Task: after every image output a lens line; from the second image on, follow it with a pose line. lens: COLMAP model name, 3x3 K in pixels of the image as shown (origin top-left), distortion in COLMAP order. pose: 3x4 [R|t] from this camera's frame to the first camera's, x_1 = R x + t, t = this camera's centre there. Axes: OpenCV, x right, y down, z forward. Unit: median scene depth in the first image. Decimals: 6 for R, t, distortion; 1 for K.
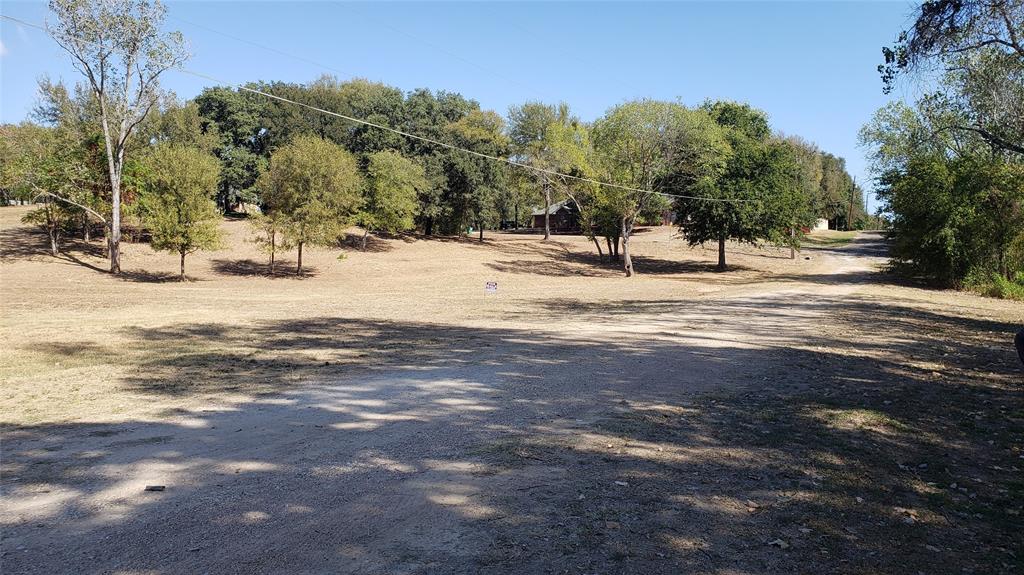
lens RADIAL K [[785.3, 0, 512.7], [0, 785.3, 263.6], [0, 0, 1]] dist [0.041958, -0.030390]
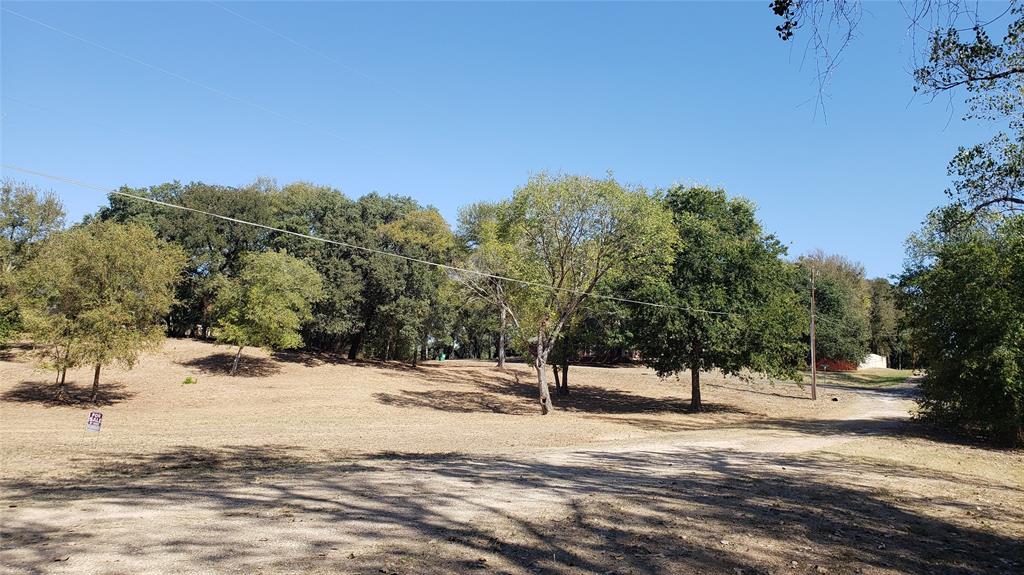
lens RADIAL K [[781.0, 0, 491.9], [0, 781.0, 257.1], [0, 0, 1]] dist [0.119695, -0.178346]
pose [[0.994198, 0.002889, -0.107530, 0.152701], [-0.022421, 0.983249, -0.180882, 0.005341], [0.105206, 0.182244, 0.977609, 0.232766]]
